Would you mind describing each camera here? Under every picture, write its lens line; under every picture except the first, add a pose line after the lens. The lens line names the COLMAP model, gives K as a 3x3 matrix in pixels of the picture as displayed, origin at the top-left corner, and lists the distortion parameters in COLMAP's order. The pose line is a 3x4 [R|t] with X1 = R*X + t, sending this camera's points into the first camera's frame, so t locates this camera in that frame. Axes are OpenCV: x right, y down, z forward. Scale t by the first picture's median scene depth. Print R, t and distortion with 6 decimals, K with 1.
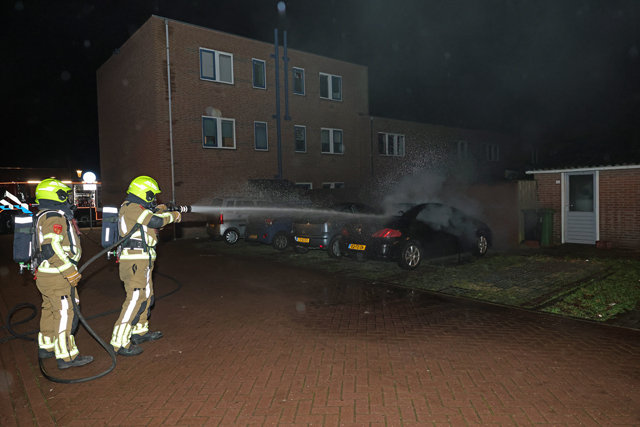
lens RADIAL K [[427.7, 0, 324.7], [0, 427.7, 209.7], [0, 0, 1]] dist [0.002152, 0.000861]
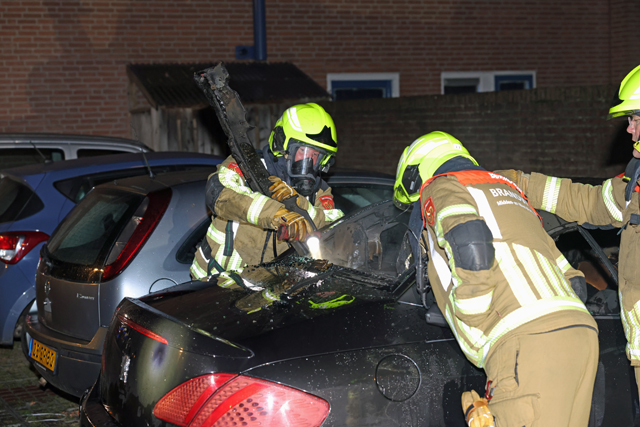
lens RADIAL K [[1243.7, 0, 320.0], [0, 1243.7, 213.5], [0, 0, 1]] dist [-0.007147, -0.105343]
pose [[0.966644, 0.017225, -0.255545, 0.153542], [-0.005295, 0.998867, 0.047300, -0.017412], [0.256070, -0.044369, 0.965639, 0.316217]]
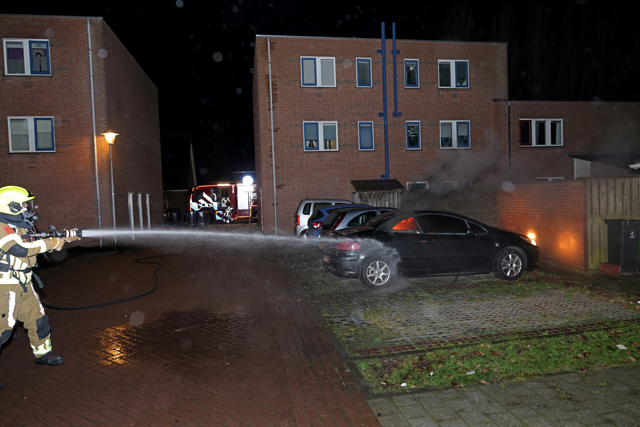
lens RADIAL K [[430.0, 0, 324.2], [0, 430.0, 212.4], [0, 0, 1]] dist [-0.003158, -0.001334]
pose [[0.871696, 0.014614, -0.489830, 0.293092], [-0.006526, 0.999813, 0.018217, -0.016026], [0.490004, -0.012684, 0.871628, 0.105794]]
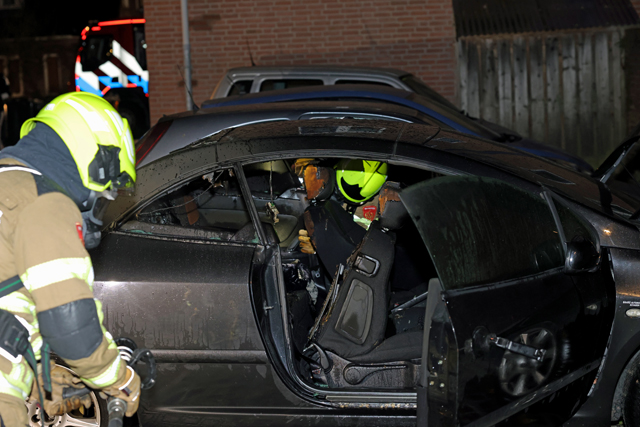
lens RADIAL K [[1243.7, 0, 320.0], [0, 1243.7, 213.5], [0, 0, 1]] dist [-0.007147, -0.105343]
pose [[0.731323, 0.079315, -0.677403, 0.363988], [-0.002157, 0.993479, 0.113994, -0.025380], [0.682027, -0.081905, 0.726726, 0.378073]]
